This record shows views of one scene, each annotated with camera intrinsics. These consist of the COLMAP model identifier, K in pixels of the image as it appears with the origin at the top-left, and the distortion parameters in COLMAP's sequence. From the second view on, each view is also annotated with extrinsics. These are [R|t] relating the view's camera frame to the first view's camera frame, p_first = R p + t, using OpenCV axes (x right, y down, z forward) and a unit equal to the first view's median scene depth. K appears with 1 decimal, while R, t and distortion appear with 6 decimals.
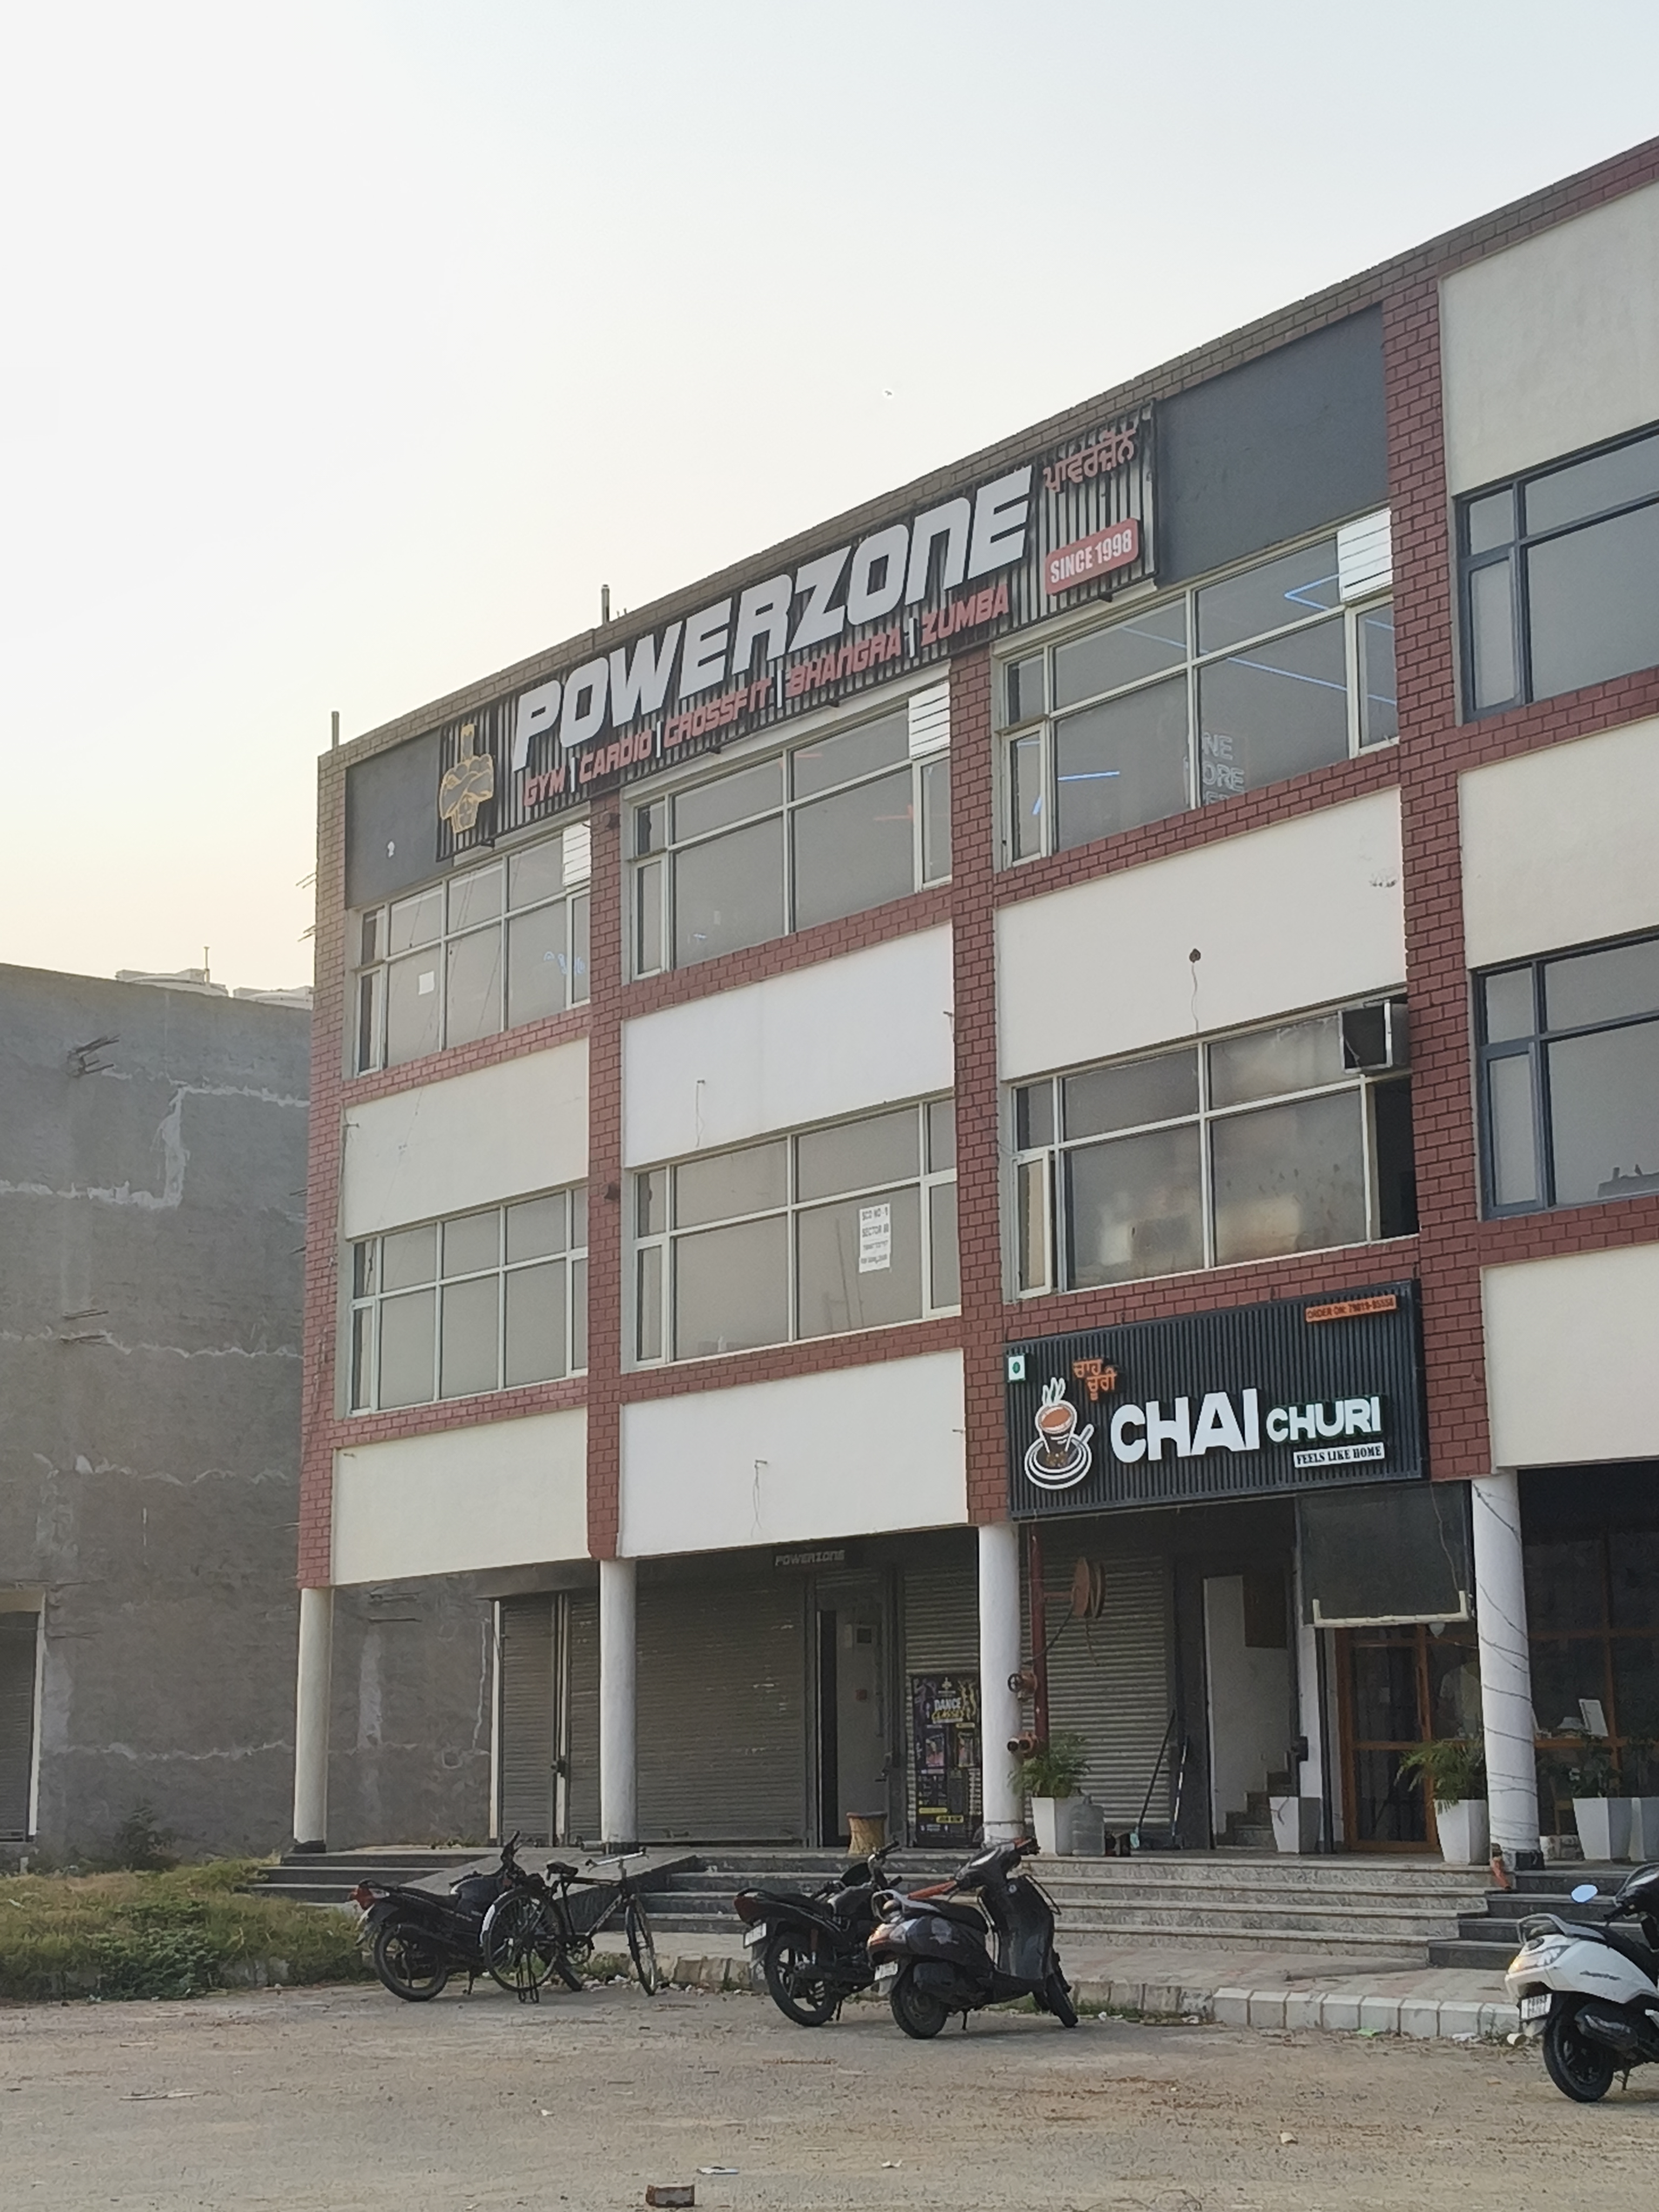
lens RADIAL K [[3181.6, 0, 825.6], [0, 3181.6, 1099.0], [0, 0, 1]] dist [0.061253, 0.000000]
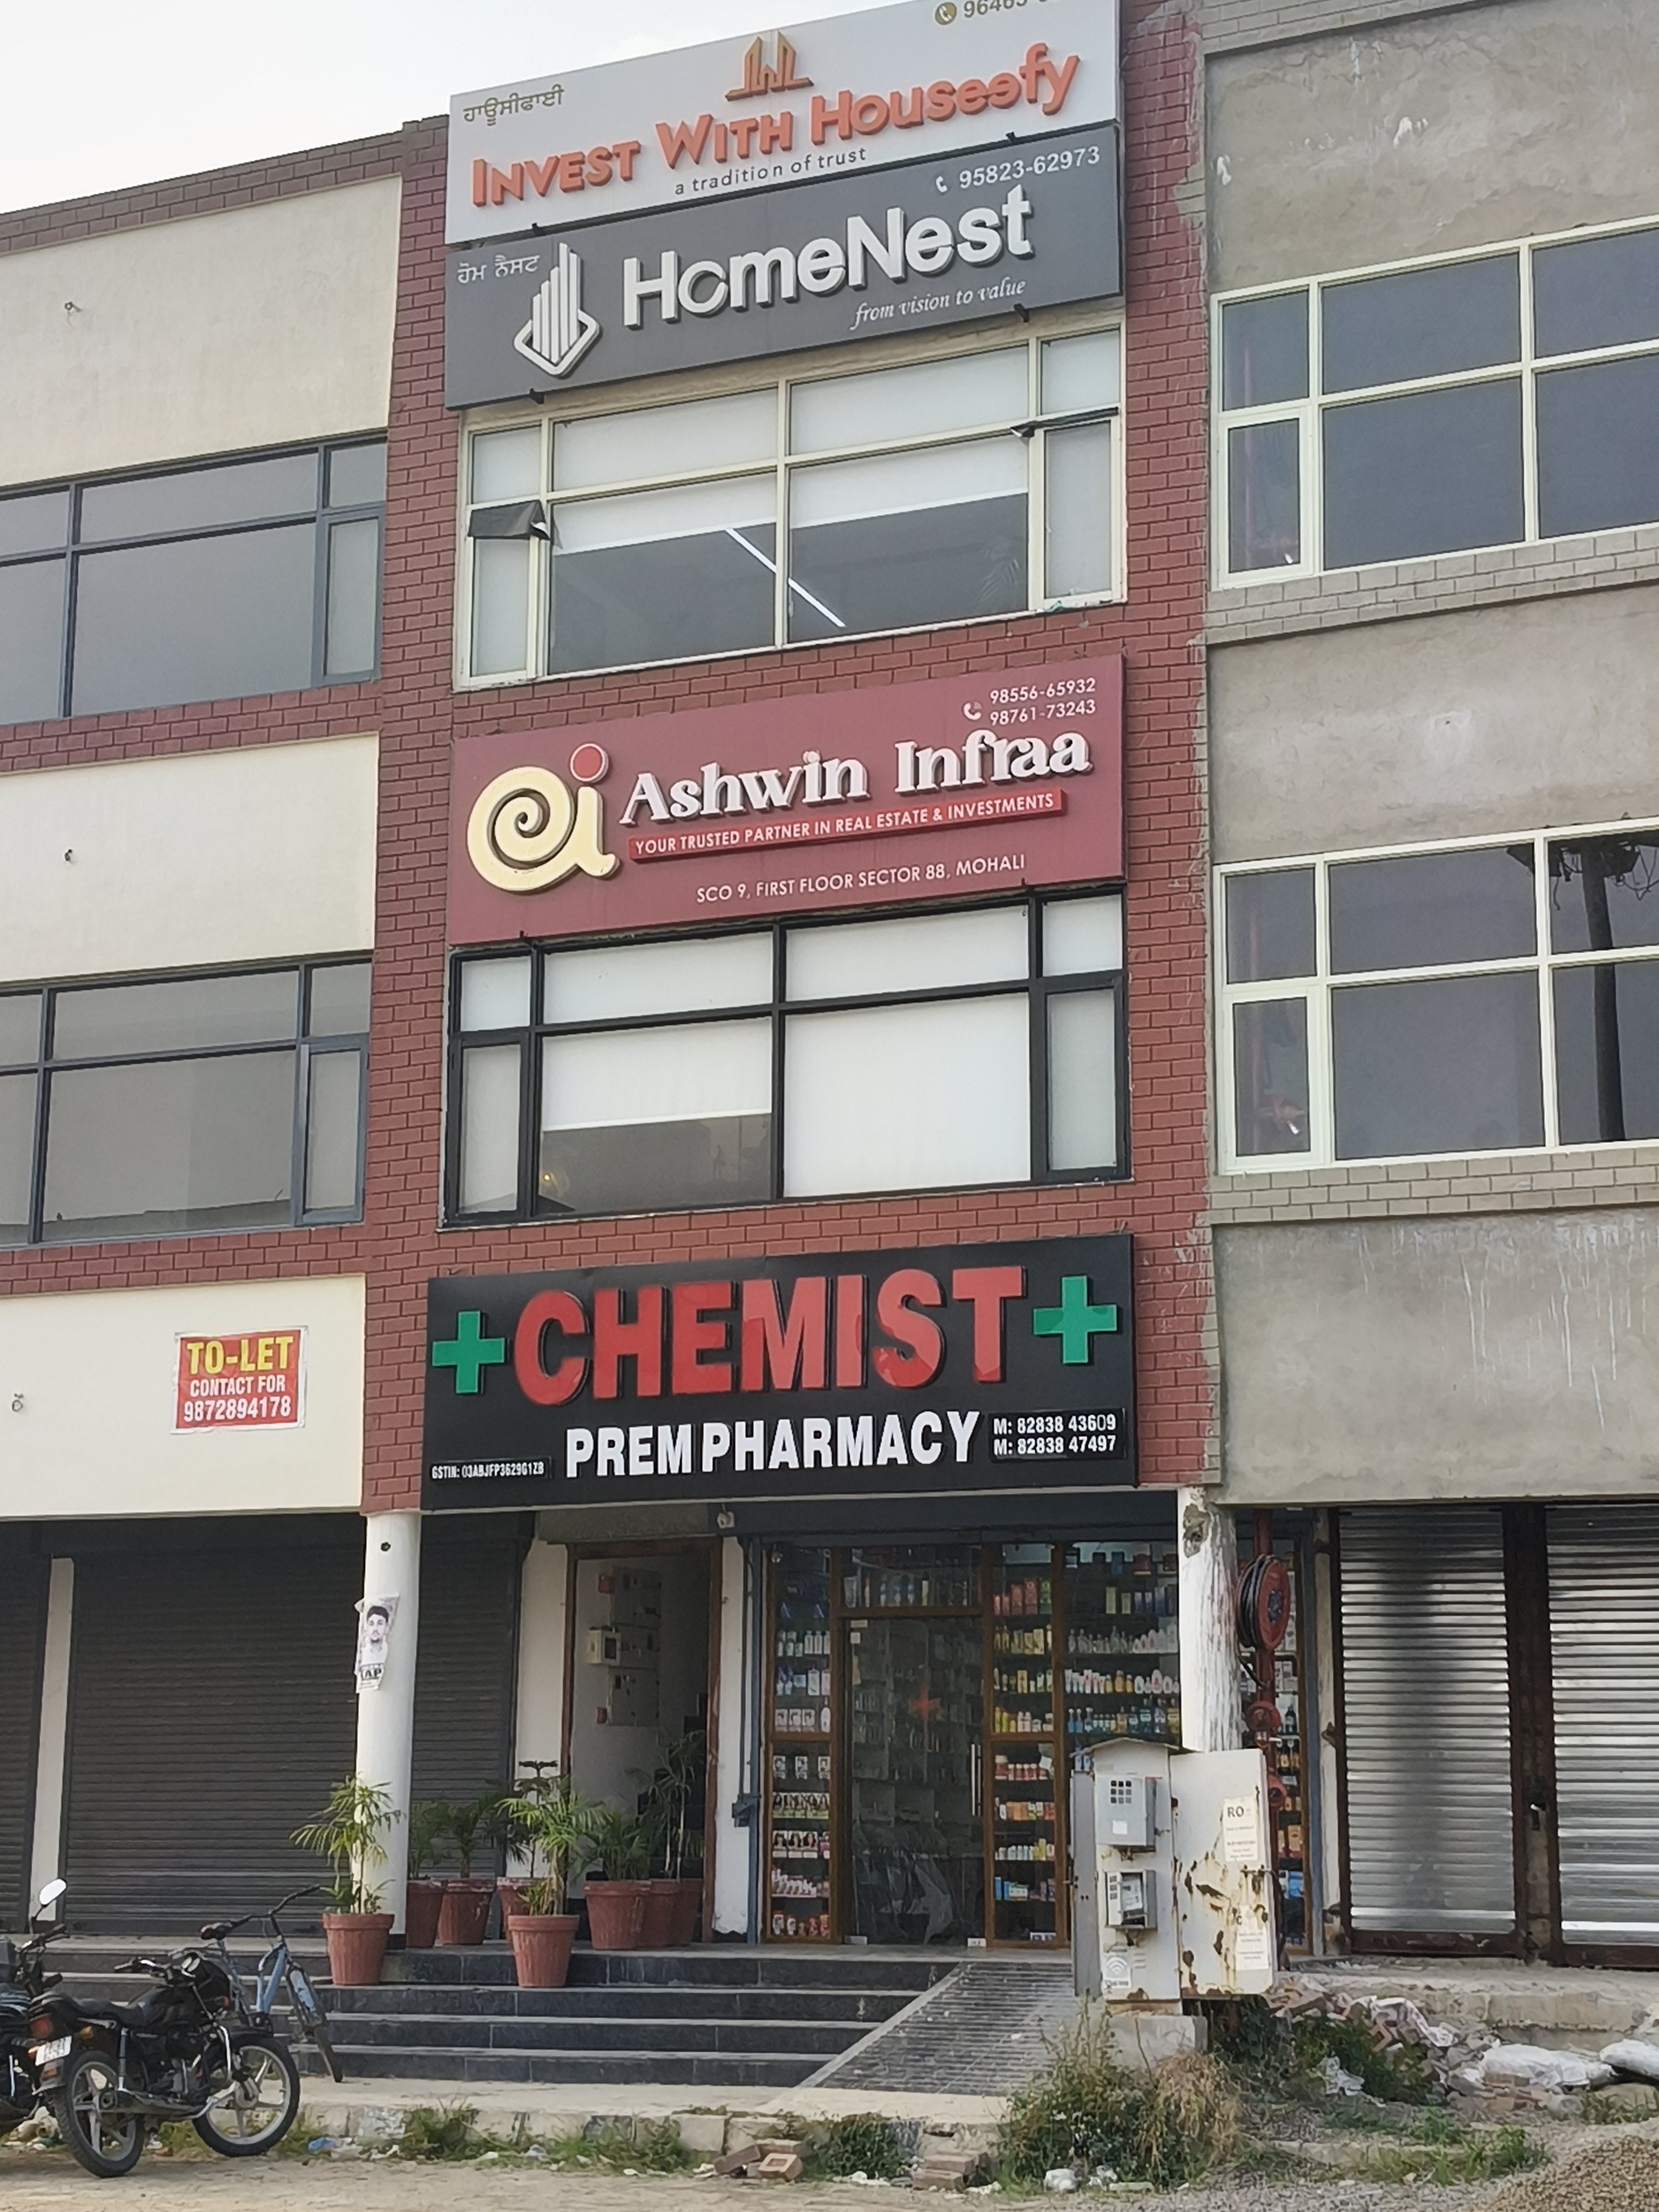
lens RADIAL K [[3181.6, 0, 829.6], [0, 3181.6, 1118.7], [0, 0, 1]] dist [0.061253, 0.000000]
pose [[0.848435, 0.130161, 0.513047, -0.252228], [-0.122247, 0.991273, -0.049326, 0.061787], [-0.514990, -0.020869, 0.856942, 0.279602]]
